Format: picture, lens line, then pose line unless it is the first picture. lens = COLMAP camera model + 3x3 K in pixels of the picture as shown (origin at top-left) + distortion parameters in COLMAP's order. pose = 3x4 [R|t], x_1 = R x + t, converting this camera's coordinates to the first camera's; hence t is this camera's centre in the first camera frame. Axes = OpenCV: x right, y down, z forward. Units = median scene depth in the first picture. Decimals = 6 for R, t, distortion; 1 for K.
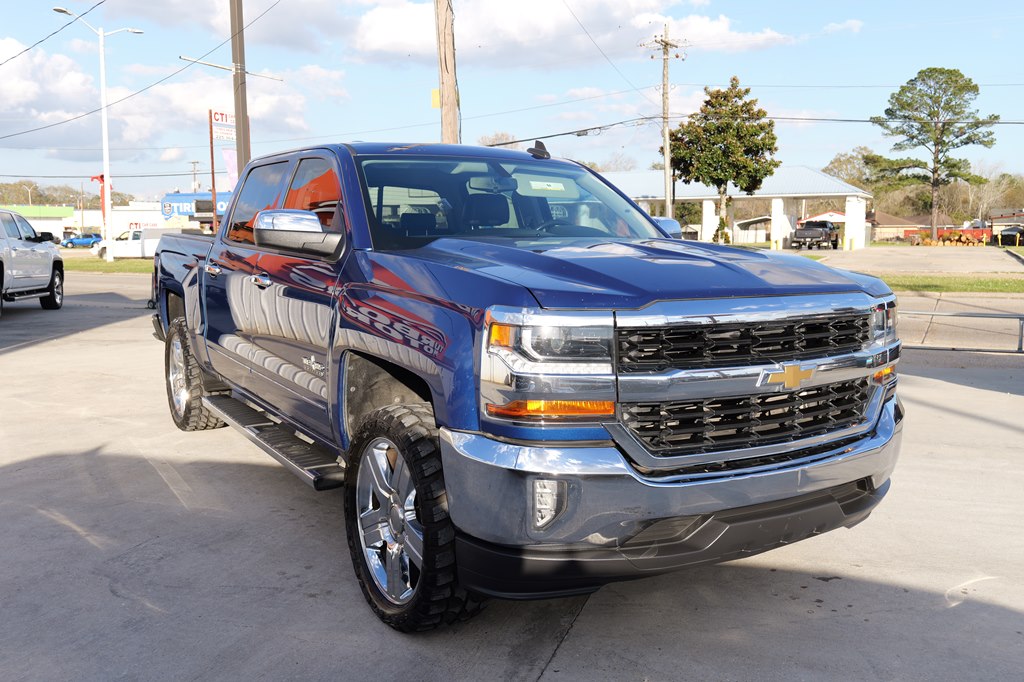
lens RADIAL K [[884.8, 0, 512.0], [0, 884.8, 341.0], [0, 0, 1]] dist [0.010042, -0.002242]
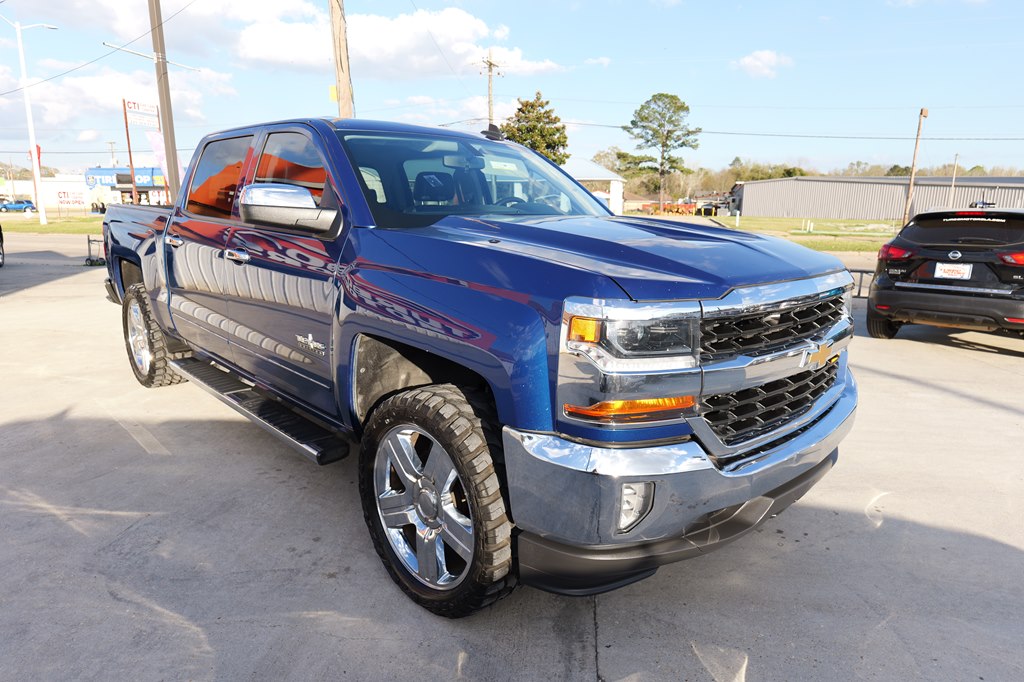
lens RADIAL K [[617.6, 0, 509.1], [0, 617.6, 344.3], [0, 0, 1]] dist [-0.005743, 0.000710]
pose [[0.976593, -0.036705, 0.211940, -0.087415], [0.014785, 0.994457, 0.104101, -0.023274], [-0.214586, -0.098531, 0.971722, 0.156657]]
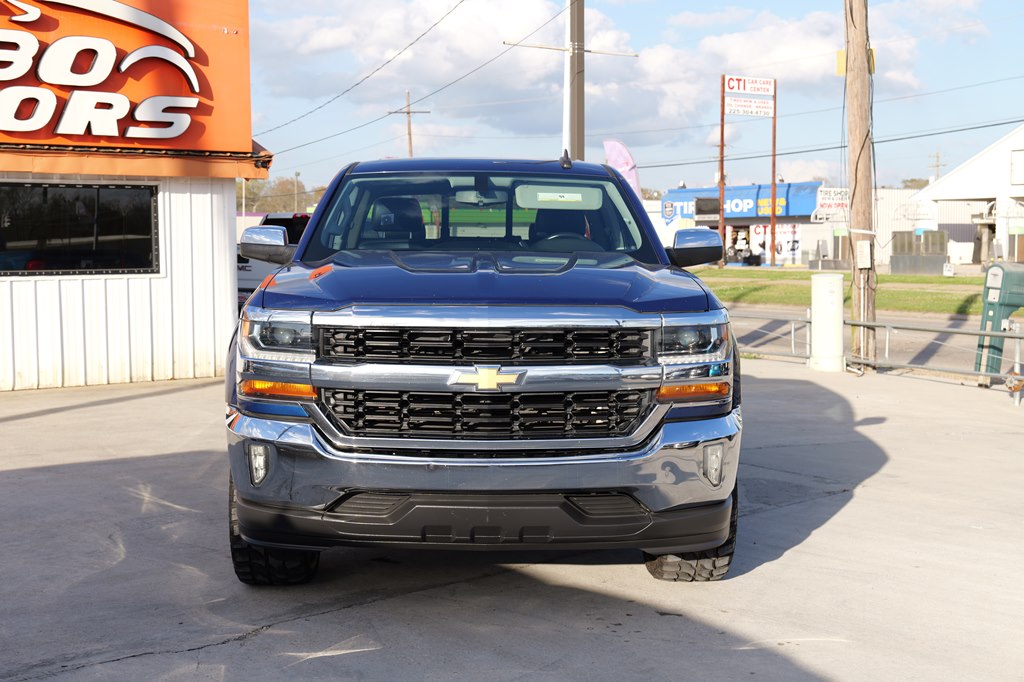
lens RADIAL K [[1320.4, 0, 478.8], [0, 1320.4, 342.5], [0, 0, 1]] dist [-0.017309, -0.059922]
pose [[0.853964, 0.038953, -0.518873, 0.492821], [-0.062351, 0.997669, -0.027720, 0.017638], [0.516583, 0.056024, 0.854402, -0.171225]]
